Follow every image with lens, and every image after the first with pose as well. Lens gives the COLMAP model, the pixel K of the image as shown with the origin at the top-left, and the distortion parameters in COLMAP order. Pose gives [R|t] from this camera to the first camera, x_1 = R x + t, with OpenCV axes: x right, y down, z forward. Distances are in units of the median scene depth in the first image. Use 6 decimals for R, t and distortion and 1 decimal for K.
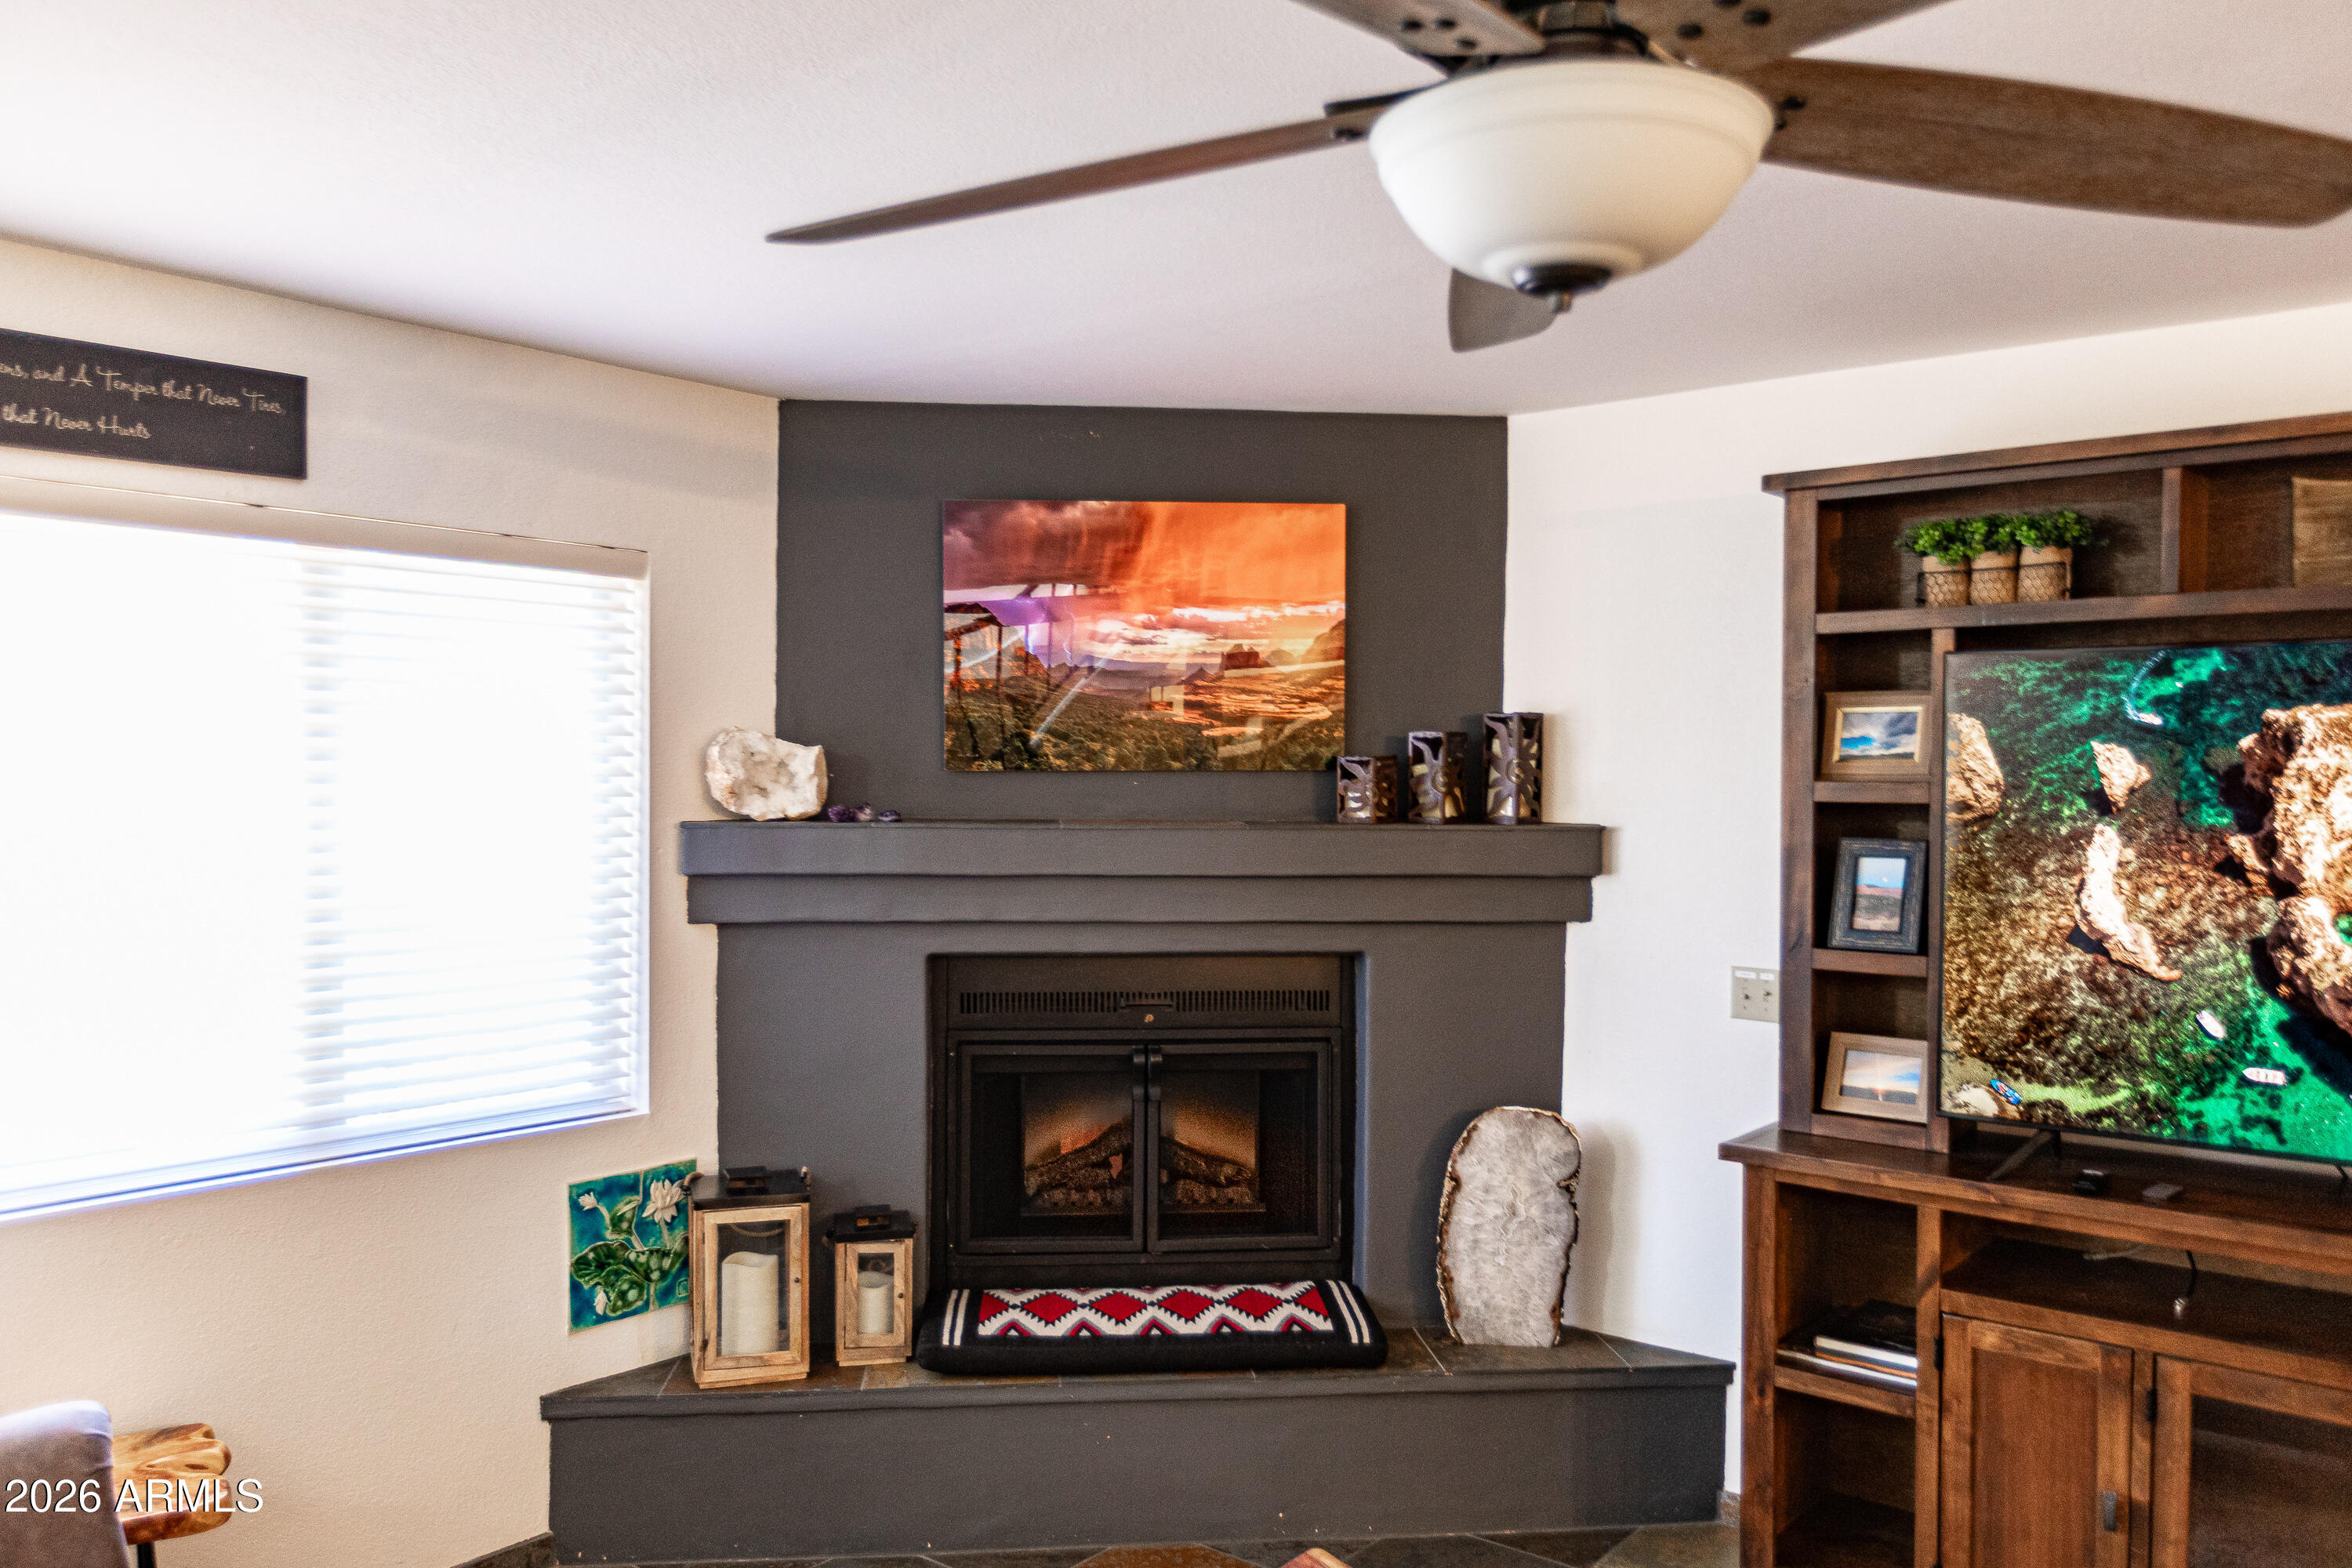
lens RADIAL K [[1769.5, 0, 1165.2], [0, 1769.5, 797.6], [0, 0, 1]] dist [0.013892, 0.003002]
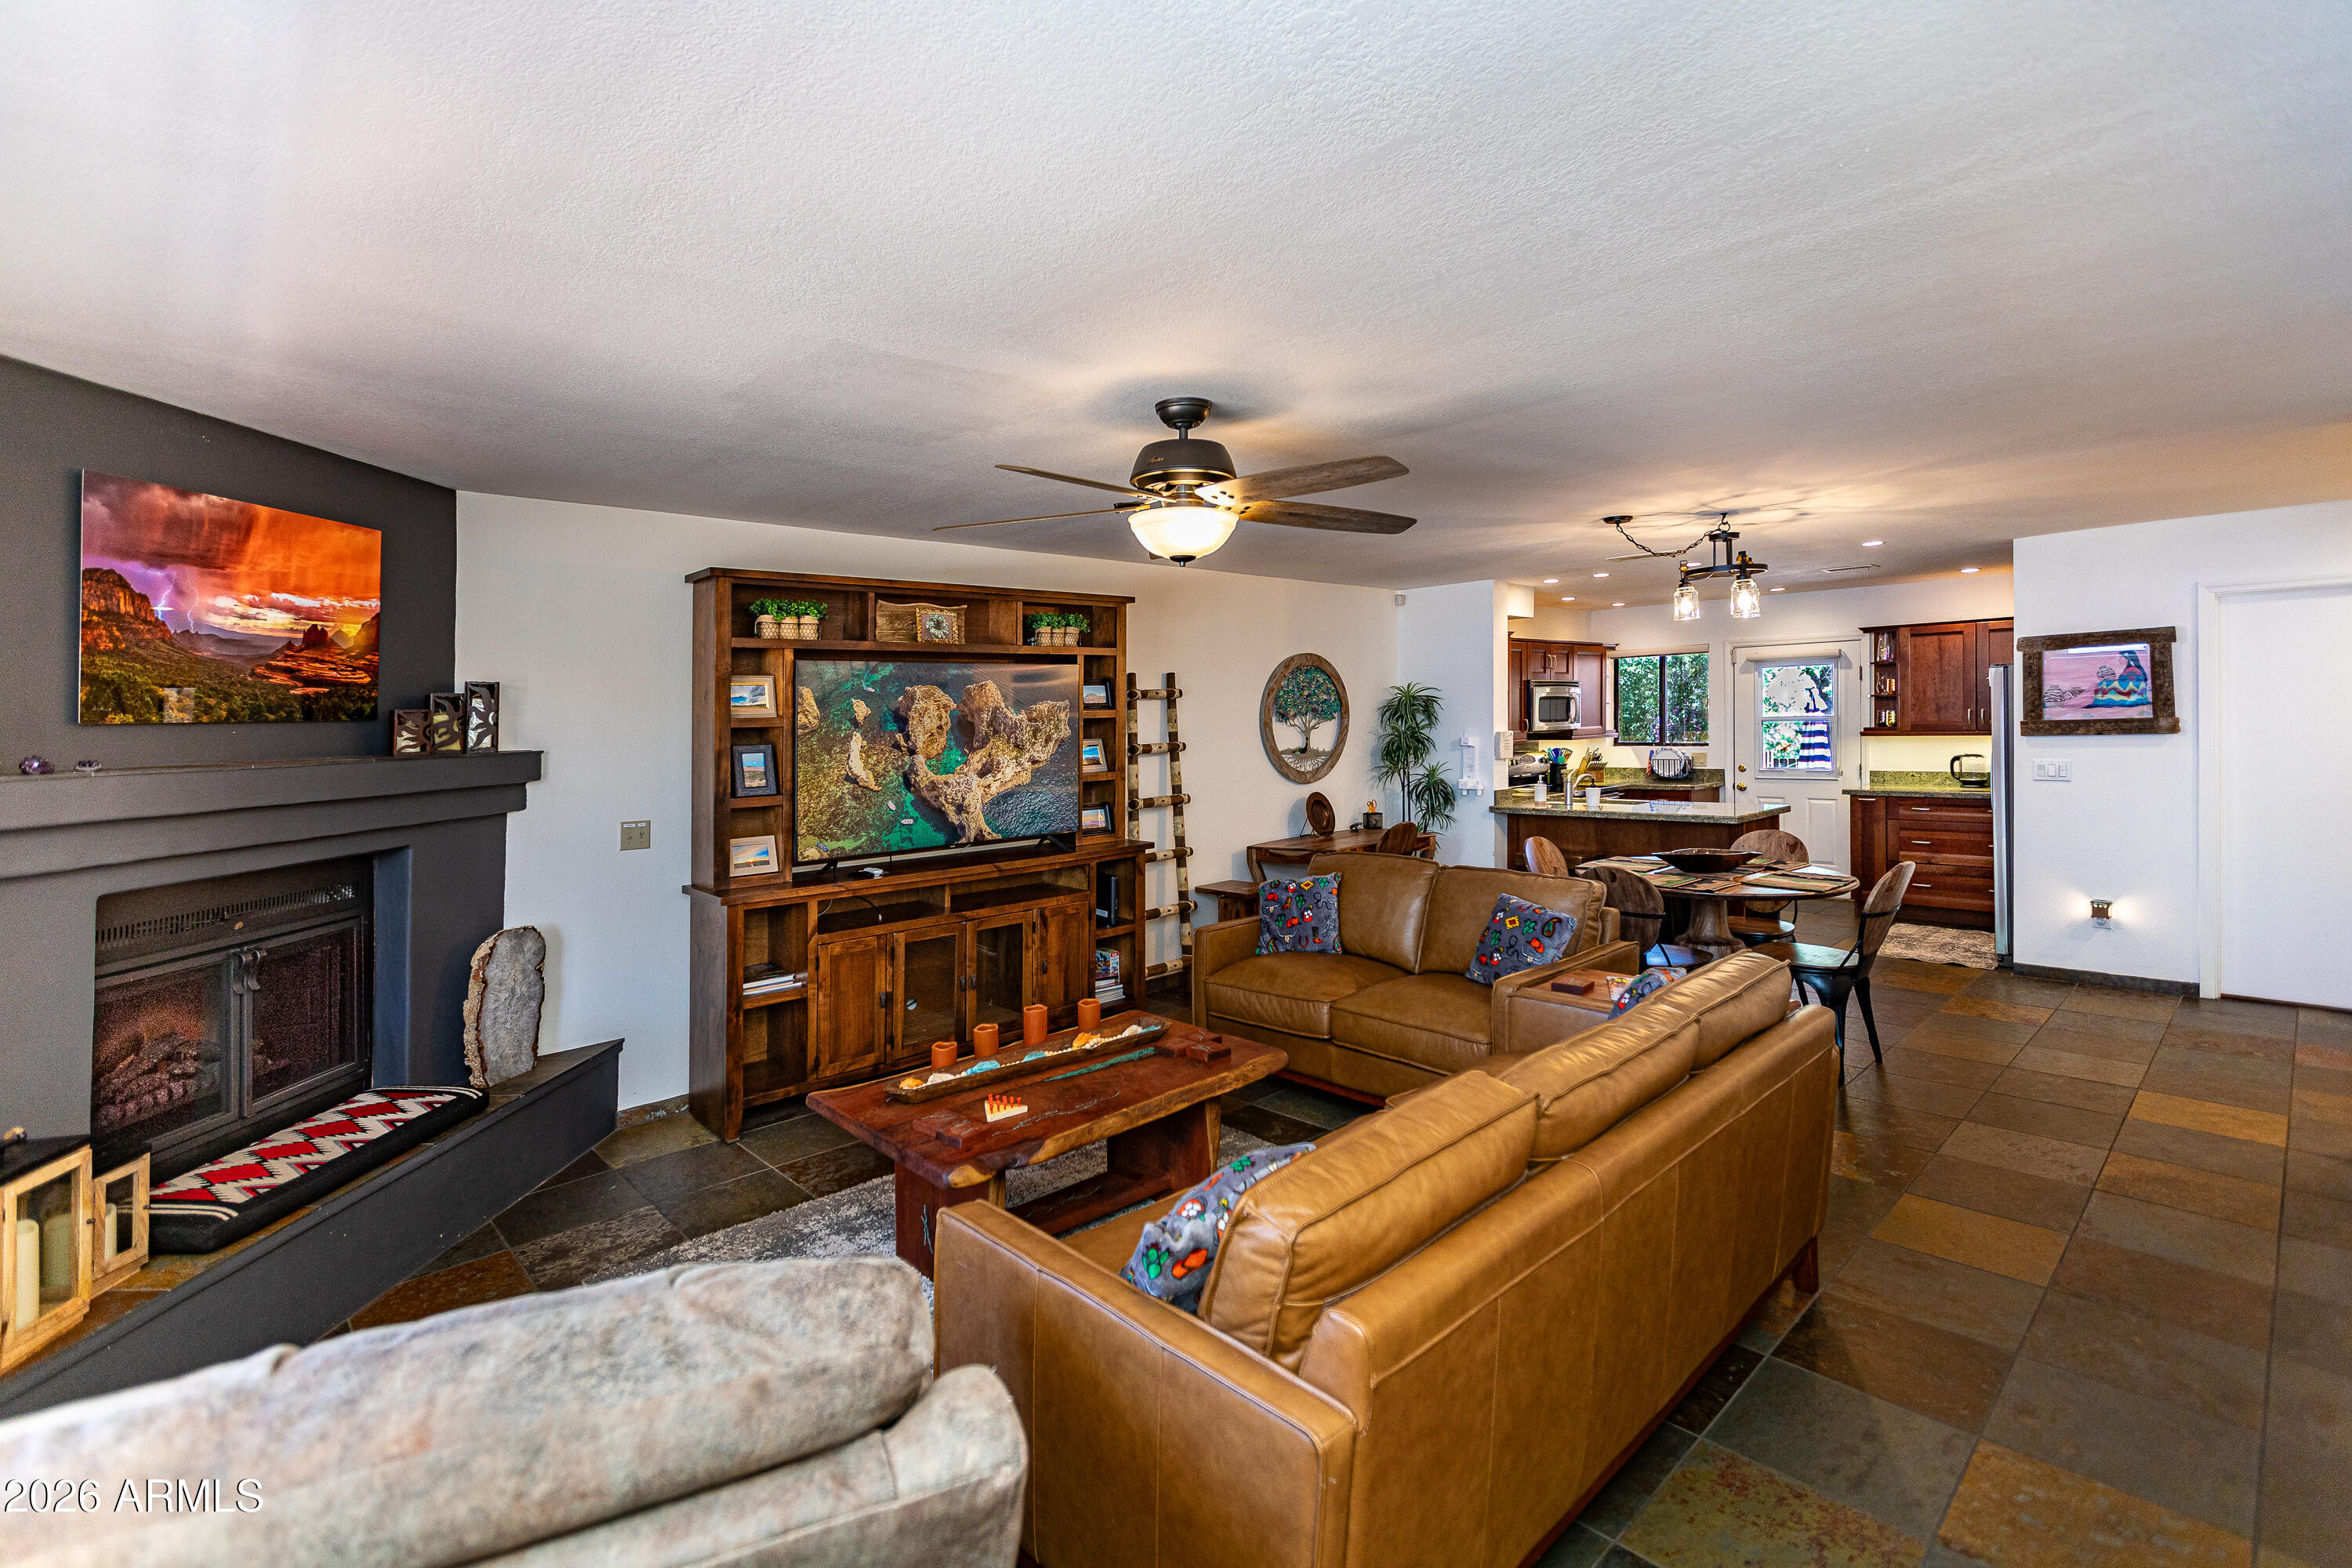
lens RADIAL K [[1103.6, 0, 1159.2], [0, 1103.6, 744.3], [0, 0, 1]] dist [-0.000503, 0.000708]
pose [[0.126682, -0.032436, 0.991413, -0.739239], [0.041407, 0.998767, 0.027385, 0.006032], [-0.991079, 0.037582, 0.127869, 0.294468]]
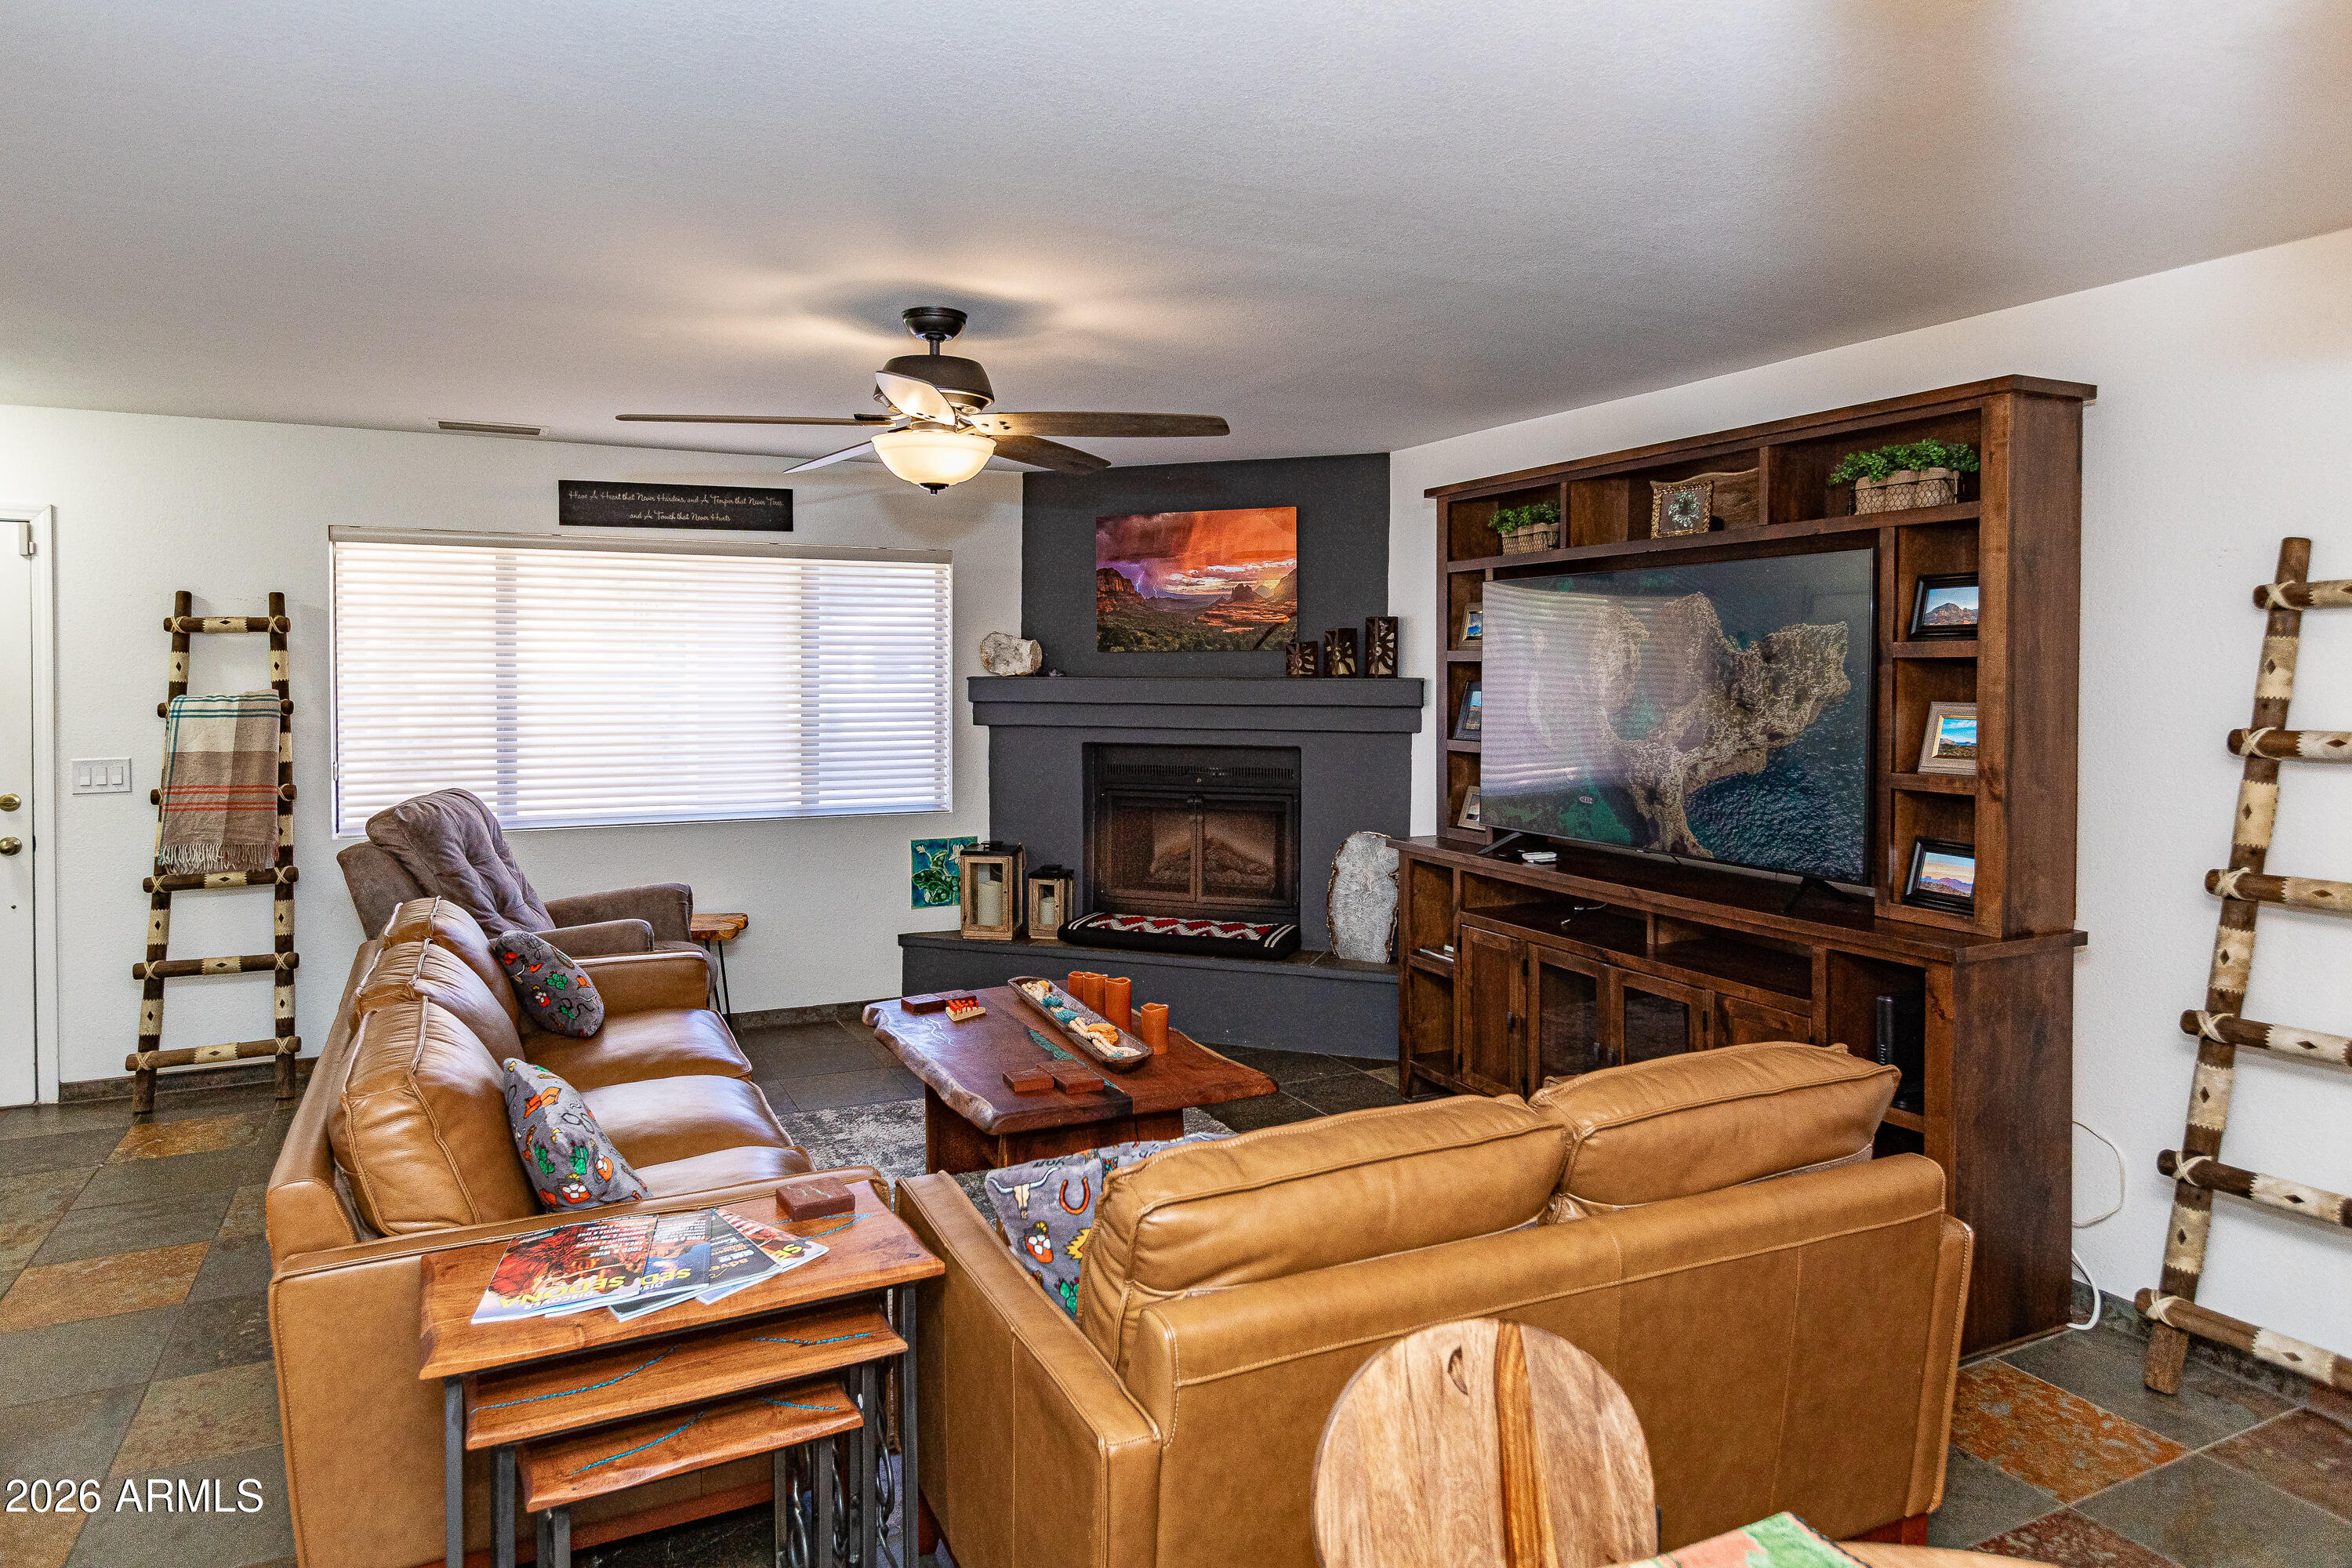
lens RADIAL K [[1388.5, 0, 1139.1], [0, 1388.5, 671.6], [0, 0, 1]] dist [0.005463, 0.001216]
pose [[0.907201, -0.004177, -0.420677, 0.604728], [-0.001224, 0.999920, -0.012570, 0.027999], [0.420696, 0.011919, 0.907123, -0.419496]]
